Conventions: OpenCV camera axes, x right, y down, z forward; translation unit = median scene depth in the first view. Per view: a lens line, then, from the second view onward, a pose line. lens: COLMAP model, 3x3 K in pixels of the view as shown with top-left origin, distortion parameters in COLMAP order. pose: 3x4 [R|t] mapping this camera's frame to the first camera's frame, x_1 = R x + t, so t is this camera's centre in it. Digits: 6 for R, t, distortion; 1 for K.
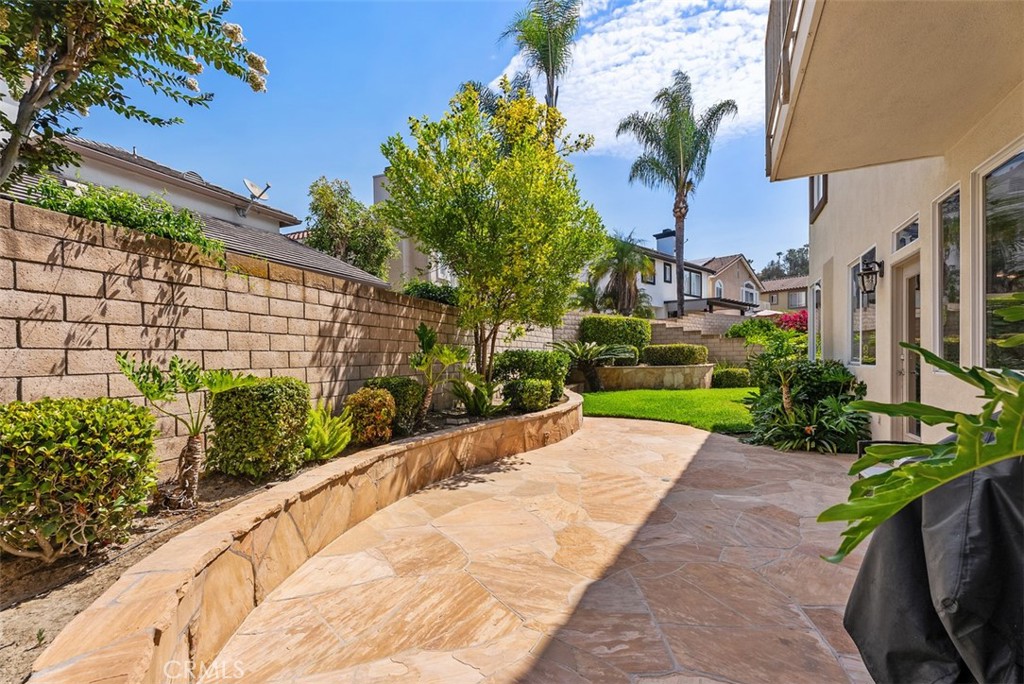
lens RADIAL K [[455.8, 0, 507.6], [0, 455.8, 348.6], [0, 0, 1]] dist [0.001286, -0.000057]
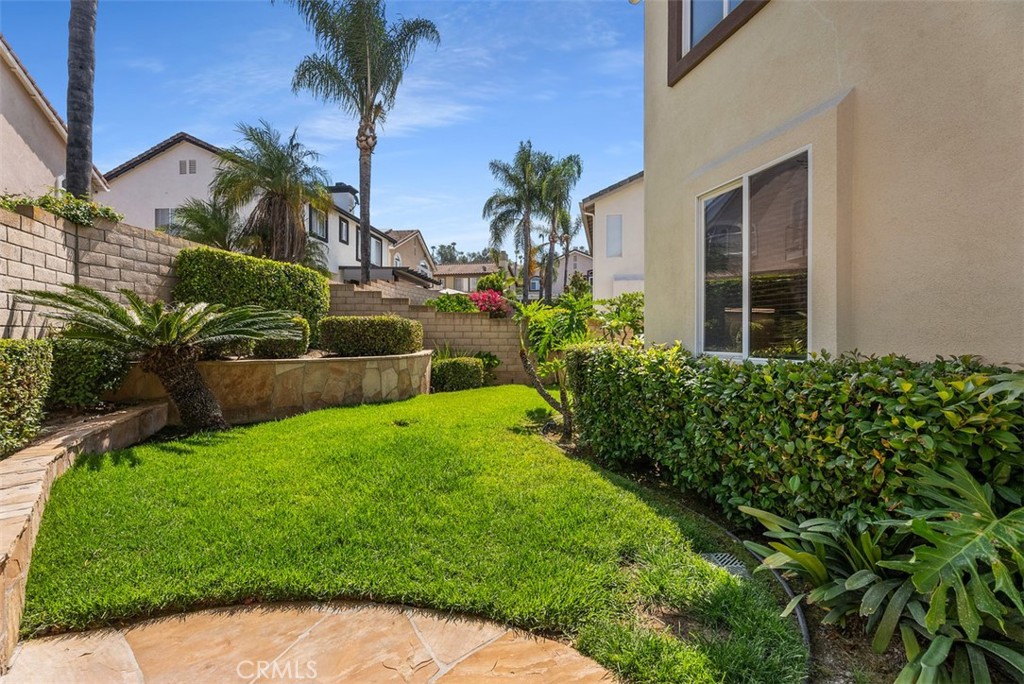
lens RADIAL K [[455.8, 0, 507.6], [0, 455.8, 348.6], [0, 0, 1]] dist [0.001286, -0.000057]
pose [[0.762060, -0.003129, 0.647499, 0.113721], [-0.024482, 0.999134, 0.033641, 0.006358], [-0.647043, -0.041489, 0.761324, 0.423815]]
